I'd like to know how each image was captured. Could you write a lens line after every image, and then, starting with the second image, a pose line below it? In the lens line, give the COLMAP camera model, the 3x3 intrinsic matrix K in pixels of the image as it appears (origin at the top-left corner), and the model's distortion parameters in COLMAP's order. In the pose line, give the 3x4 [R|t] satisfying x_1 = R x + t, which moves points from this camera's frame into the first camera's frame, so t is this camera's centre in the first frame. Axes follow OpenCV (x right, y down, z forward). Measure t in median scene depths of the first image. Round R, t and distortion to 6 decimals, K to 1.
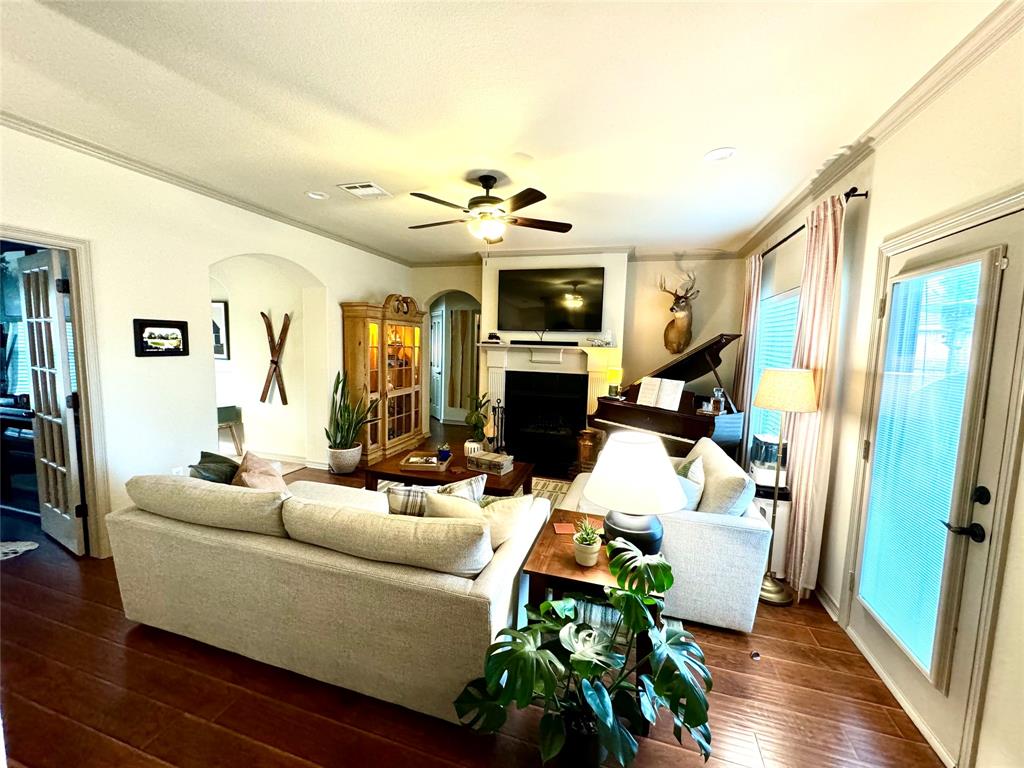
lens RADIAL K [[407.6, 0, 512.0], [0, 407.6, 384.0], [0, 0, 1]] dist [-0.002499, -0.000542]
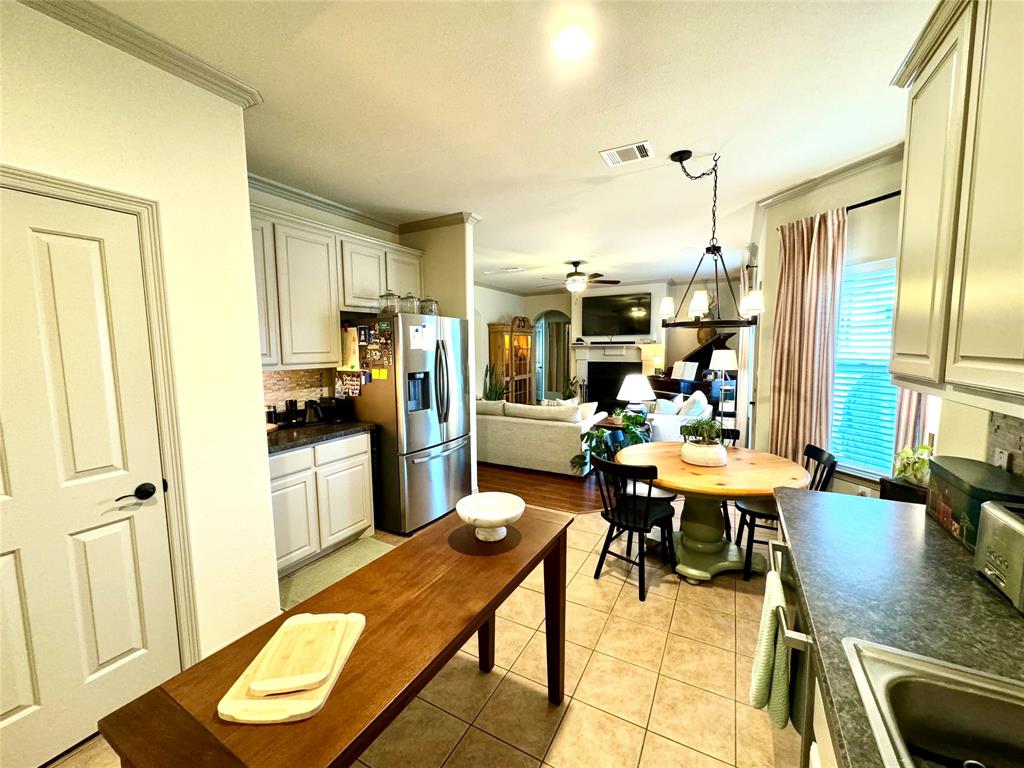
lens RADIAL K [[407.6, 0, 512.0], [0, 407.6, 384.0], [0, 0, 1]] dist [-0.002499, -0.000542]
pose [[0.978406, -0.017151, -0.205979, 0.020989], [0.014985, 0.999815, -0.012071, 0.069816], [0.206148, 0.008723, 0.978482, -0.603789]]
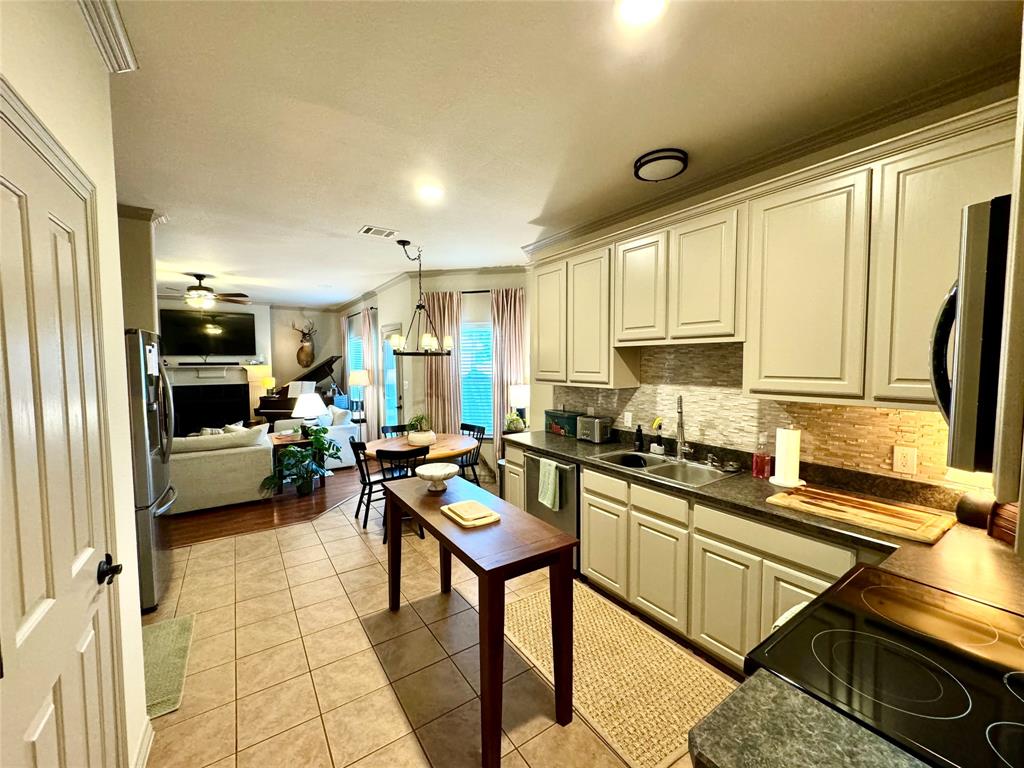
lens RADIAL K [[407.6, 0, 512.0], [0, 407.6, 384.0], [0, 0, 1]] dist [-0.002499, -0.000542]
pose [[0.630065, -0.073840, 0.773024, -0.357228], [0.102502, 0.994667, 0.011466, 0.059402], [-0.769747, 0.072012, 0.634274, -0.690841]]
